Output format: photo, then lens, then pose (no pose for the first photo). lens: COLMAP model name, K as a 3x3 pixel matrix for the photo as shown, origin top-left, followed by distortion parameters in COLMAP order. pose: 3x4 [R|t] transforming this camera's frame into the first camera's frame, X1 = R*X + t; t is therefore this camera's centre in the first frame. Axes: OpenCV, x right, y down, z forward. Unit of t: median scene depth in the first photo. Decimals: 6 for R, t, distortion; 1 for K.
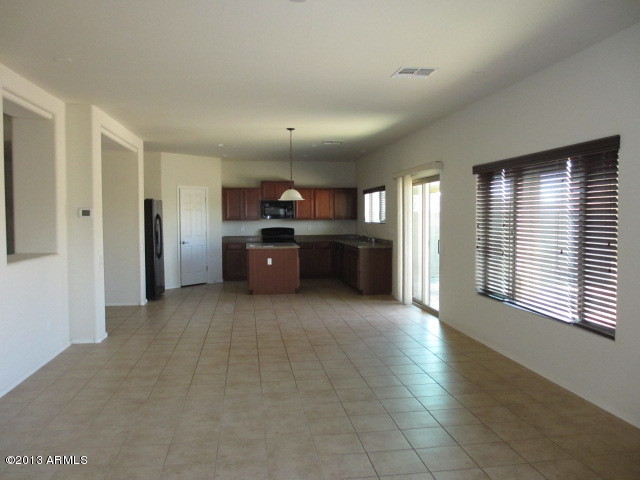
lens RADIAL K [[532.0, 0, 320.0], [0, 532.0, 240.0], [0, 0, 1]] dist [-0.072704, 0.038355]
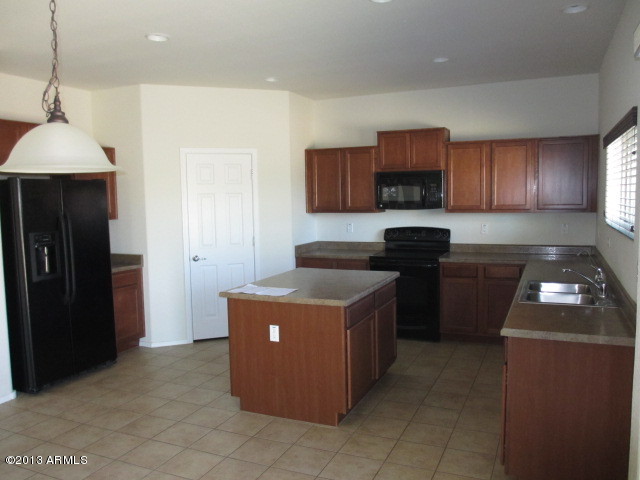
lens RADIAL K [[532.0, 0, 320.0], [0, 532.0, 240.0], [0, 0, 1]] dist [-0.072704, 0.038355]
pose [[0.849215, 0.037124, -0.526740, 0.105488], [-0.009845, 0.998465, 0.054498, -0.038229], [0.527955, -0.041095, 0.848278, 0.557782]]
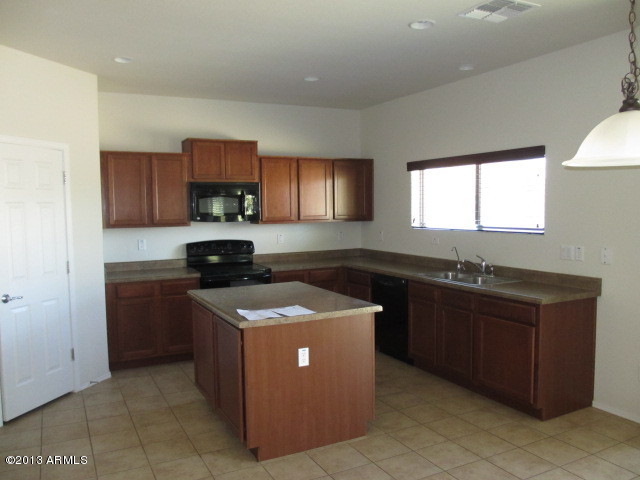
lens RADIAL K [[532.0, 0, 320.0], [0, 532.0, 240.0], [0, 0, 1]] dist [-0.072704, 0.038355]
pose [[0.942103, -0.025625, 0.334344, -0.157488], [0.018952, 0.999551, 0.023206, -0.033826], [-0.334789, -0.015526, 0.942165, 0.543020]]
